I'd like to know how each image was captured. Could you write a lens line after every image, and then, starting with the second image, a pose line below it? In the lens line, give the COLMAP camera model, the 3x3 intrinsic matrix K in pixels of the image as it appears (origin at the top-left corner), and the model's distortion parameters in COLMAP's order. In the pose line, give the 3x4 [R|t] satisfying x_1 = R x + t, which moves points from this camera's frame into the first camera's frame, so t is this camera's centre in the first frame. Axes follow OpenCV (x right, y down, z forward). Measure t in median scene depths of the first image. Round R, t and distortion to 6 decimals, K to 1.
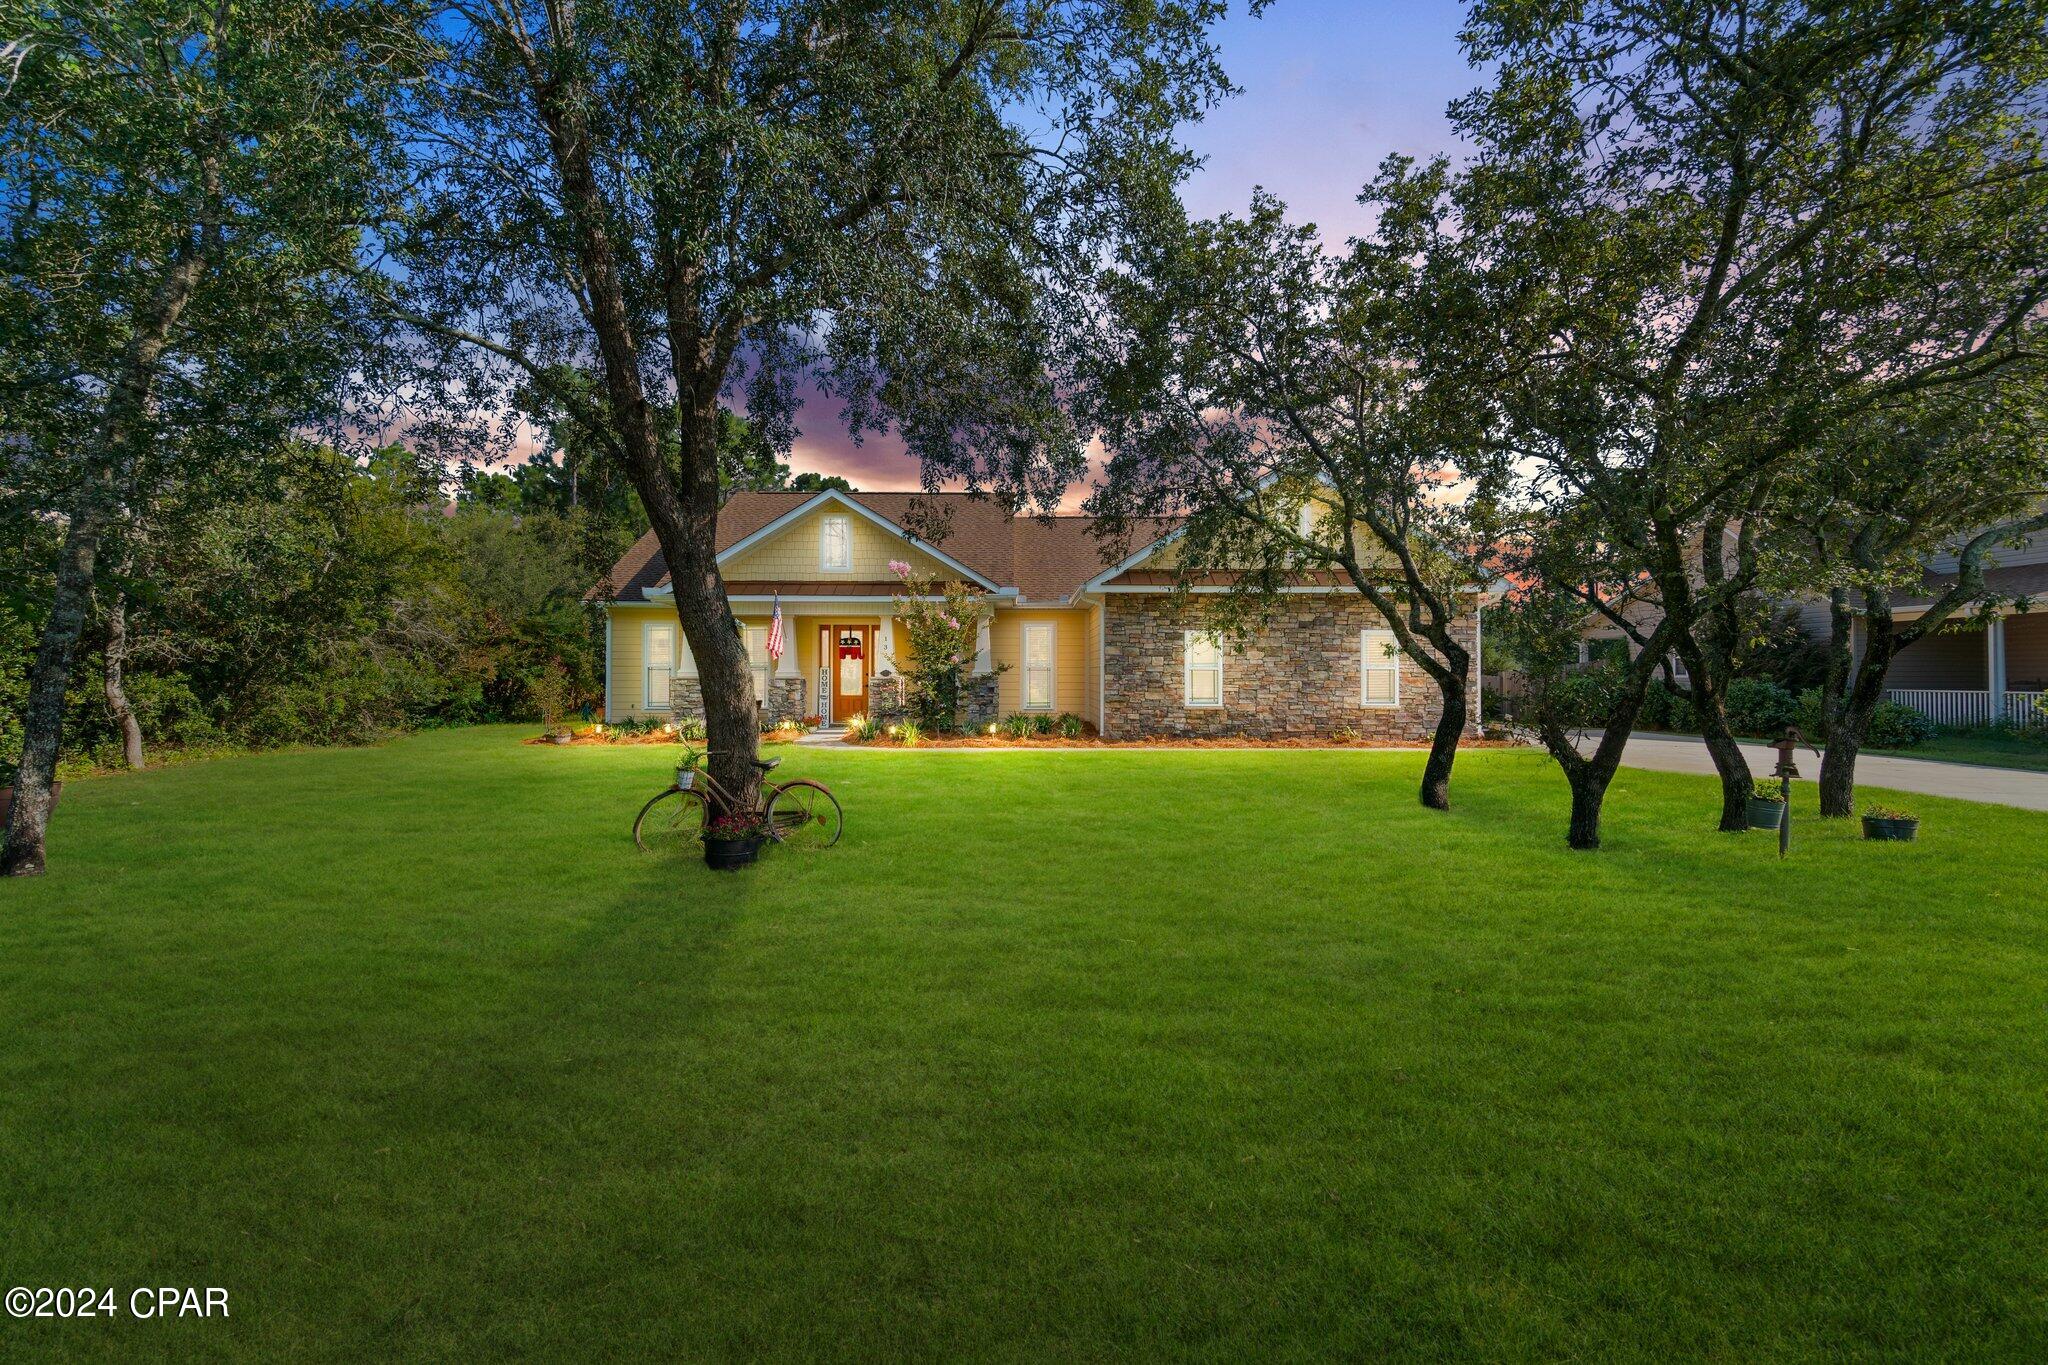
lens RADIAL K [[881.7, 0, 1024.0], [0, 881.7, 682.5], [0, 0, 1]] dist [0.000002, -0.000008]
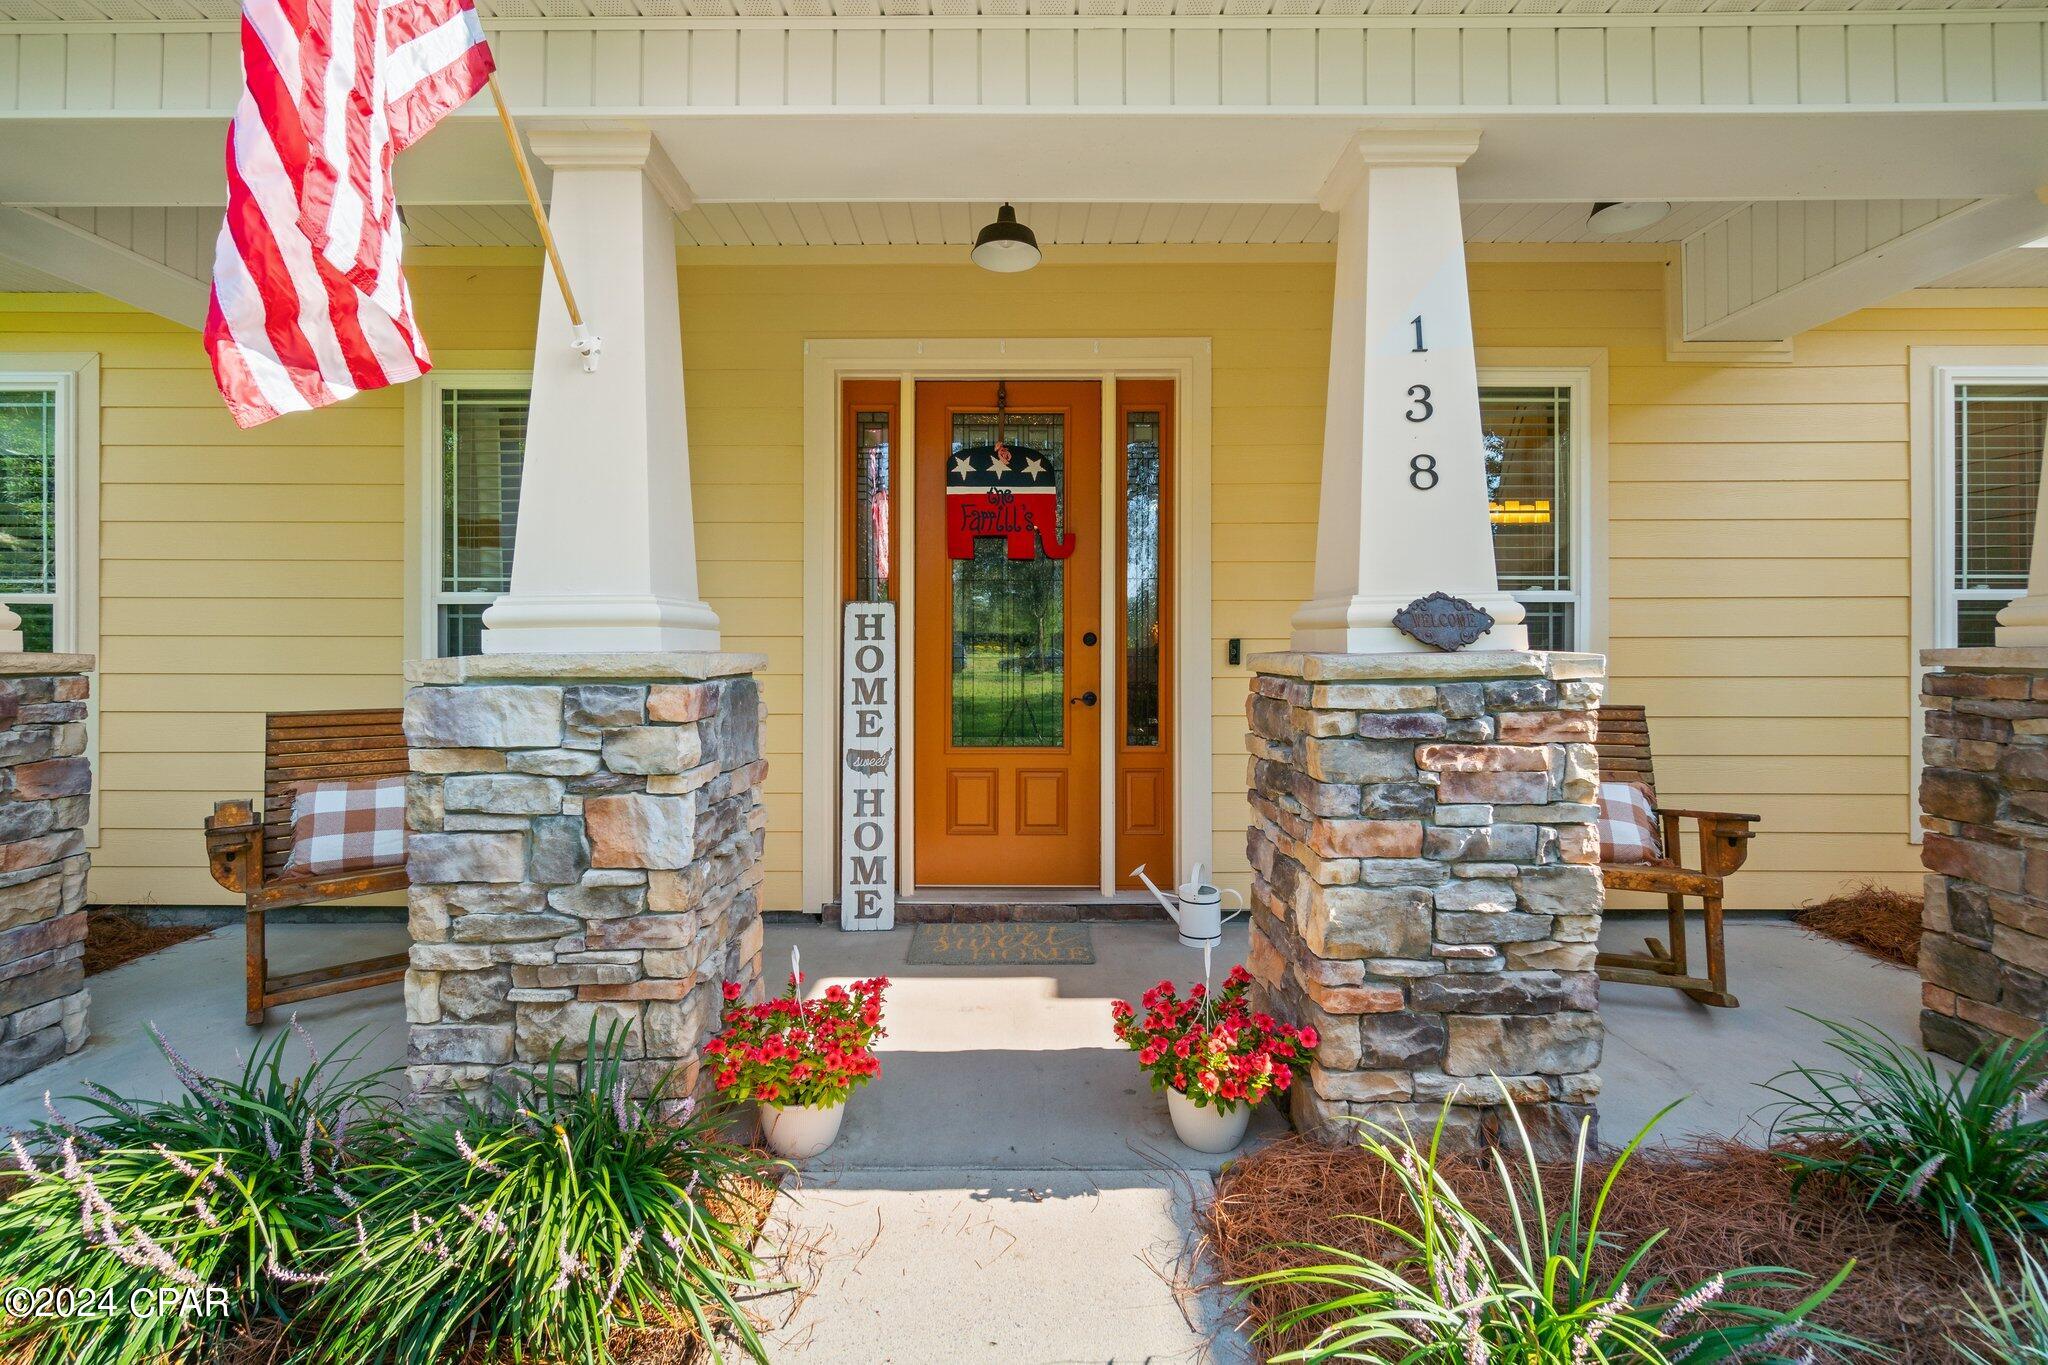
lens RADIAL K [[923.5, 0, 1026.5], [0, 923.5, 645.4], [0, 0, 1]] dist [0.000370, 0.000027]
pose [[0.999994, -0.001533, 0.003066, -0.244767], [0.001537, 0.999998, -0.001203, -0.008756], [-0.003064, 0.001207, 0.999995, 1.017124]]
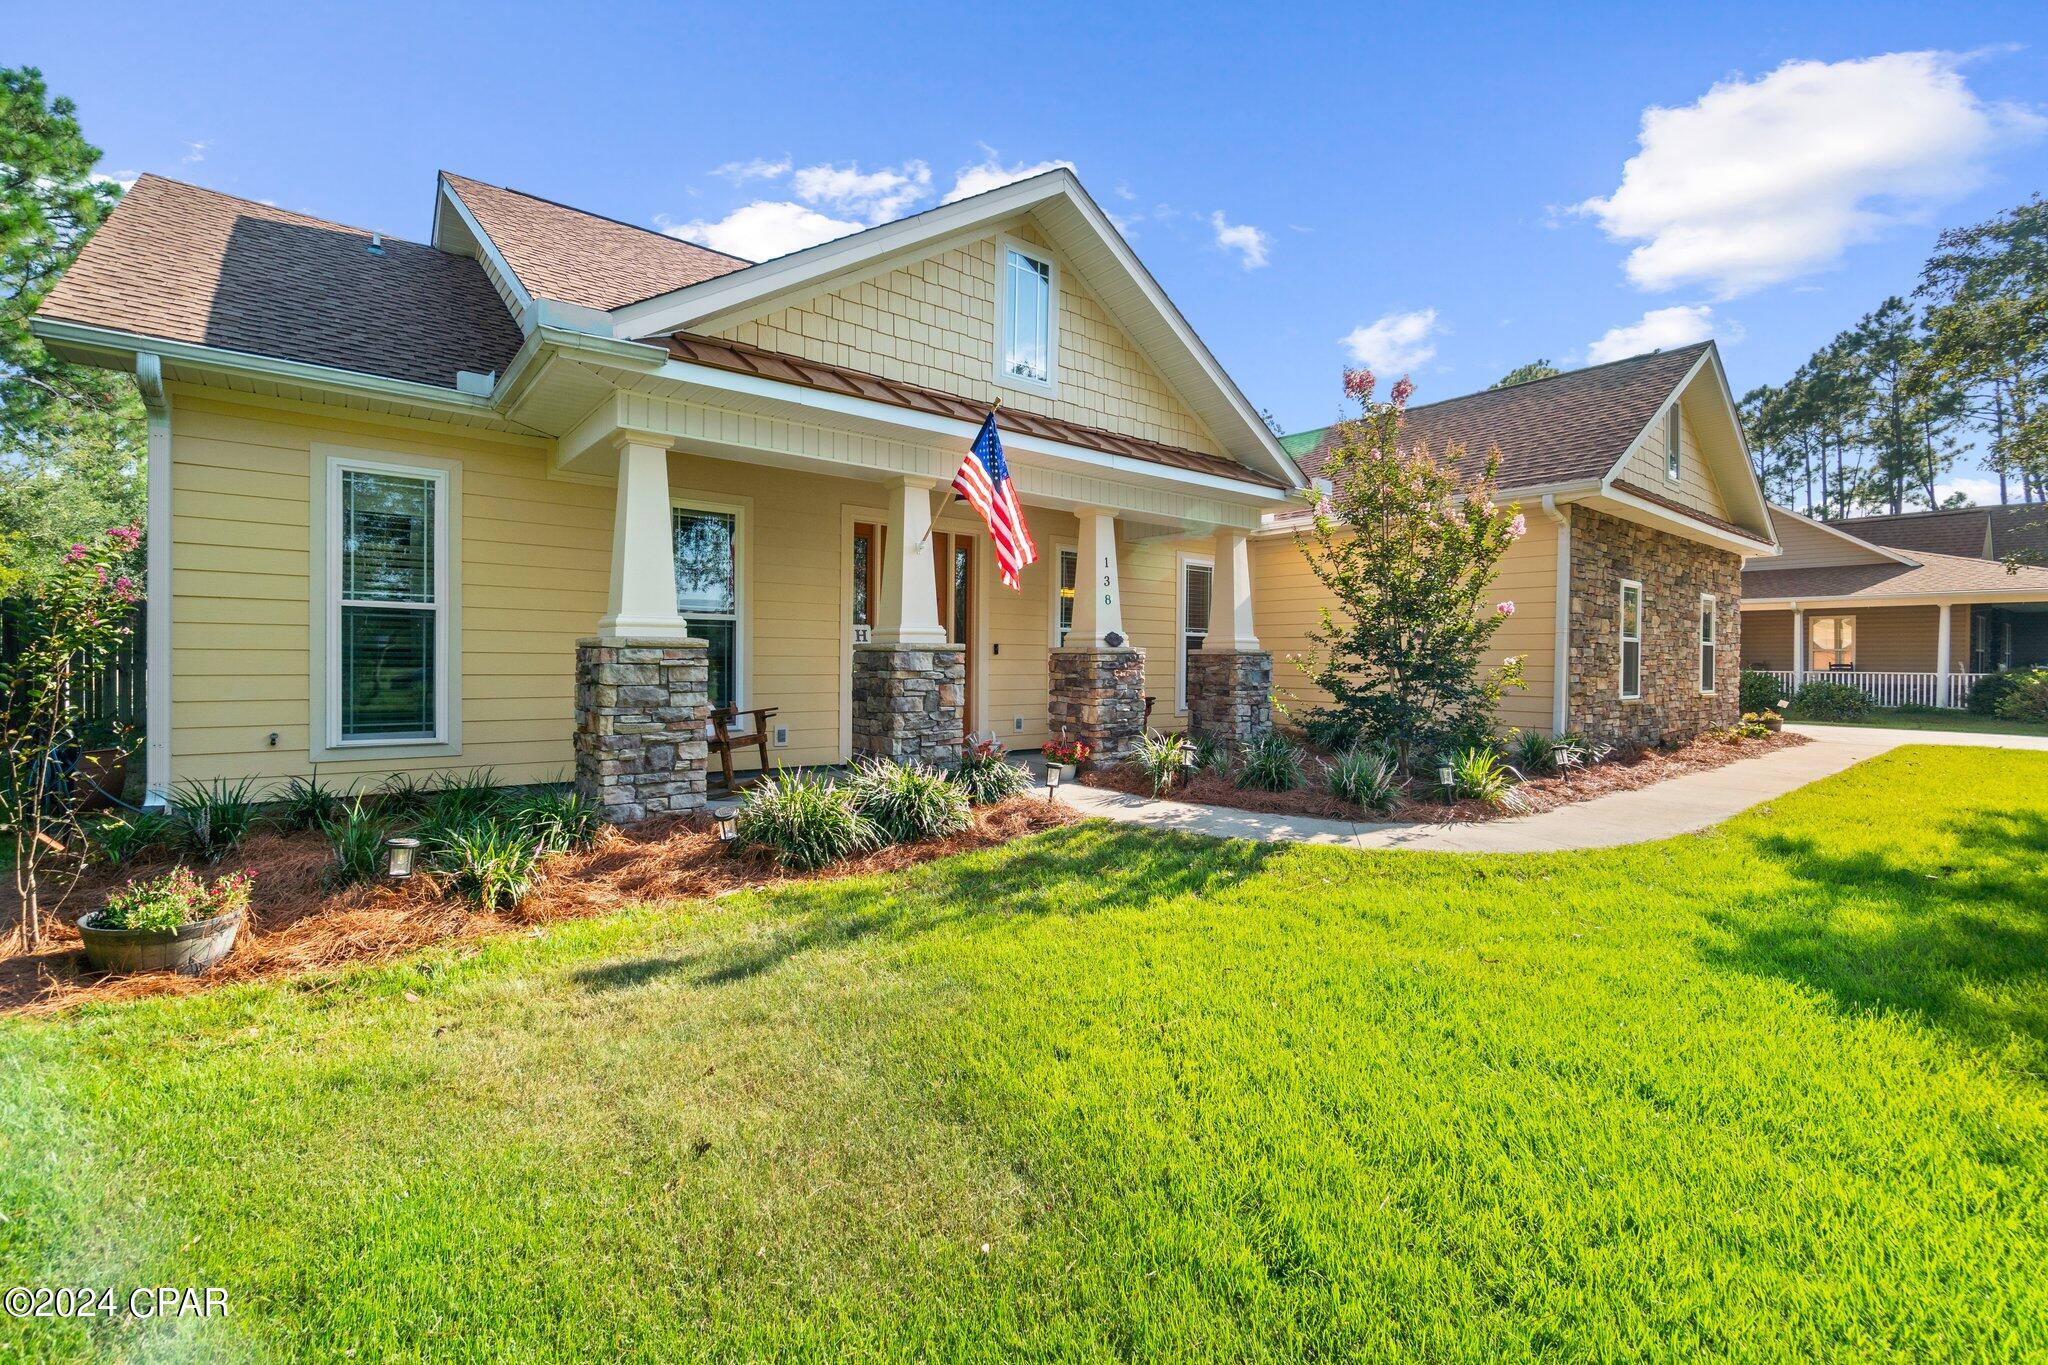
lens RADIAL K [[881.7, 0, 1024.0], [0, 881.7, 682.5], [0, 0, 1]] dist [0.000002, -0.000008]
pose [[0.771116, -0.011172, 0.636596, -0.554493], [-0.001765, 0.999805, 0.019685, 0.002969], [-0.636692, -0.016303, 0.770946, 0.788474]]
